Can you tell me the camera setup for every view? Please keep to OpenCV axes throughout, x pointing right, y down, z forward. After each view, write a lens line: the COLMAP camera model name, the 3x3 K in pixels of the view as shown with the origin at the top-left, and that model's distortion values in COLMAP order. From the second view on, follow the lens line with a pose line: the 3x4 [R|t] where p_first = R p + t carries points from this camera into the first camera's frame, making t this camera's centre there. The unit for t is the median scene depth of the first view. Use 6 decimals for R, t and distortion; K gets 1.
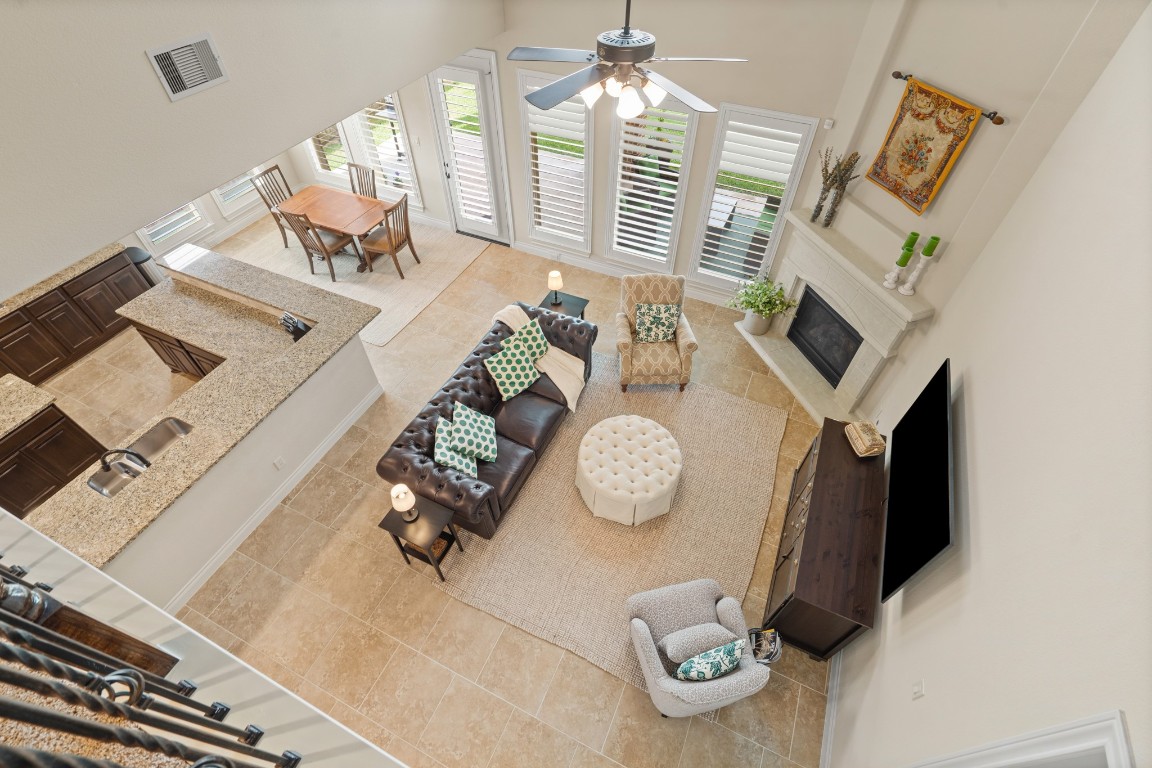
lens RADIAL K [[532.0, 0, 572.5], [0, 532.0, 373.4], [0, 0, 1]] dist [0.001572, -0.000399]
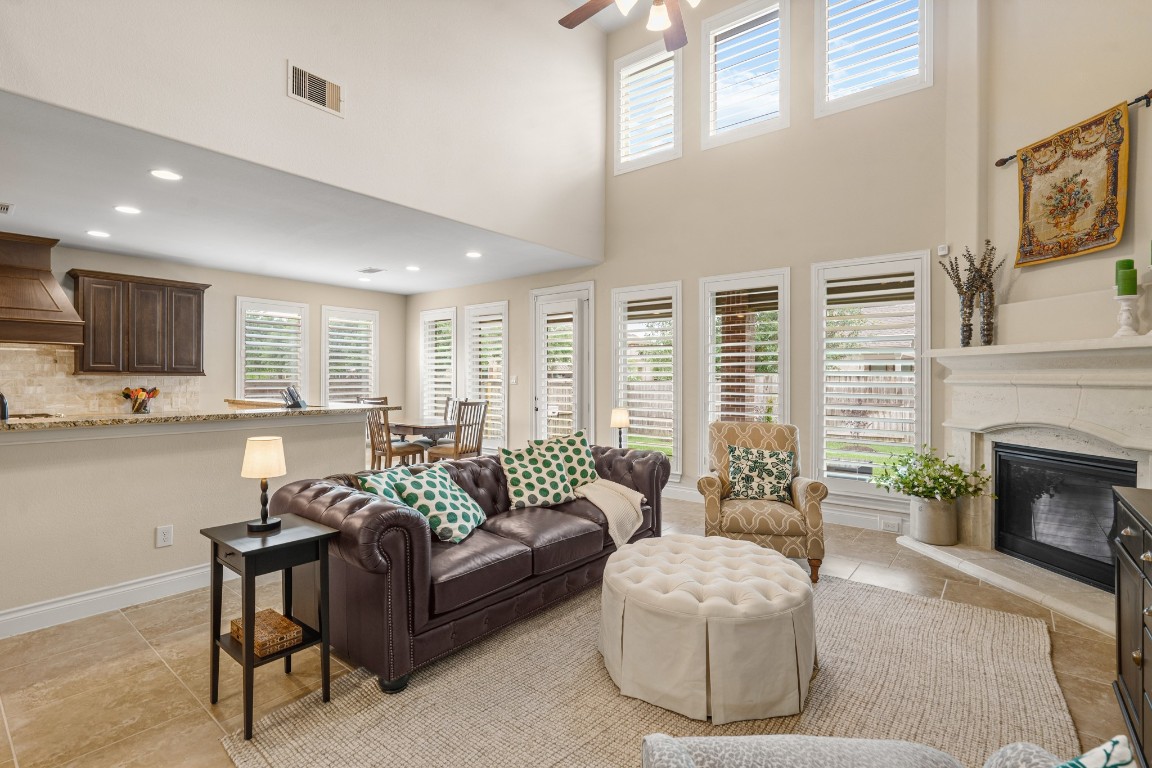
lens RADIAL K [[532.0, 0, 578.4], [0, 532.0, 380.3], [0, 0, 1]] dist [0.001572, -0.000399]
pose [[0.970694, 0.003637, -0.240291, 0.102102], [-0.180535, 0.670997, -0.719146, 0.384037], [0.158619, 0.741452, 0.651989, 0.456956]]
